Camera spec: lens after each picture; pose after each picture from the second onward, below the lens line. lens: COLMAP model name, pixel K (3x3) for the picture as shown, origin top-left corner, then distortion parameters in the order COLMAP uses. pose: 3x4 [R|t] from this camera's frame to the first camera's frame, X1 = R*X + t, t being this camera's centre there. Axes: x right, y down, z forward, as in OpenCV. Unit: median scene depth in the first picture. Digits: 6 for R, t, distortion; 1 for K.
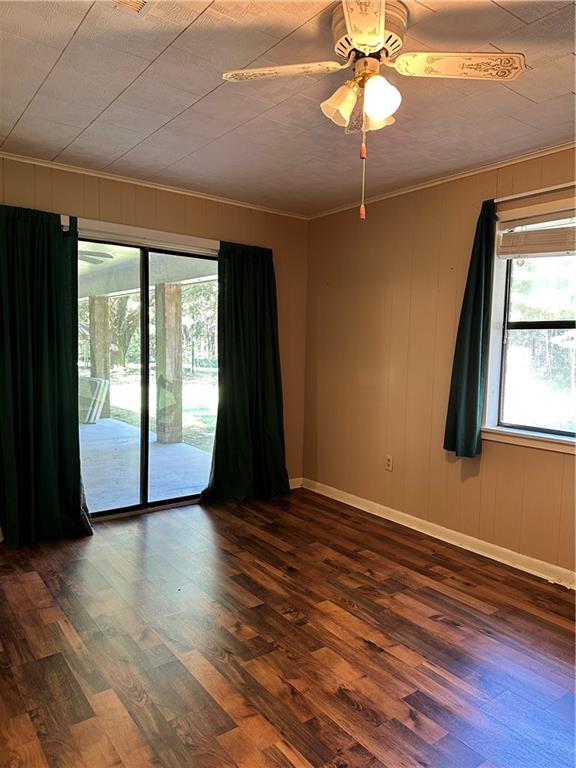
lens RADIAL K [[539.4, 0, 285.4], [0, 539.4, 389.8], [0, 0, 1]] dist [0.072348, -0.082604]
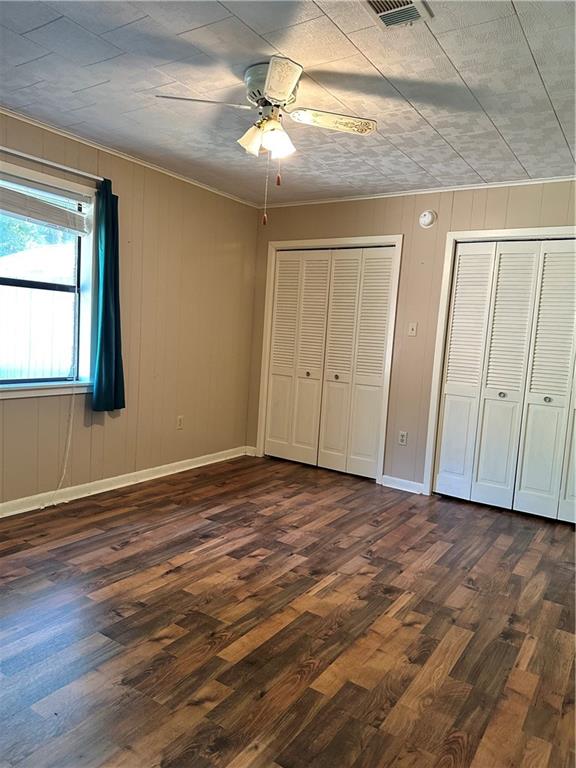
lens RADIAL K [[539.4, 0, 286.4], [0, 539.4, 382.6], [0, 0, 1]] dist [0.072348, -0.082604]
pose [[-0.345195, -0.125462, 0.930107, -1.037022], [0.005525, 0.990736, 0.135691, -0.098879], [-0.938515, 0.051979, -0.341304, 1.232606]]
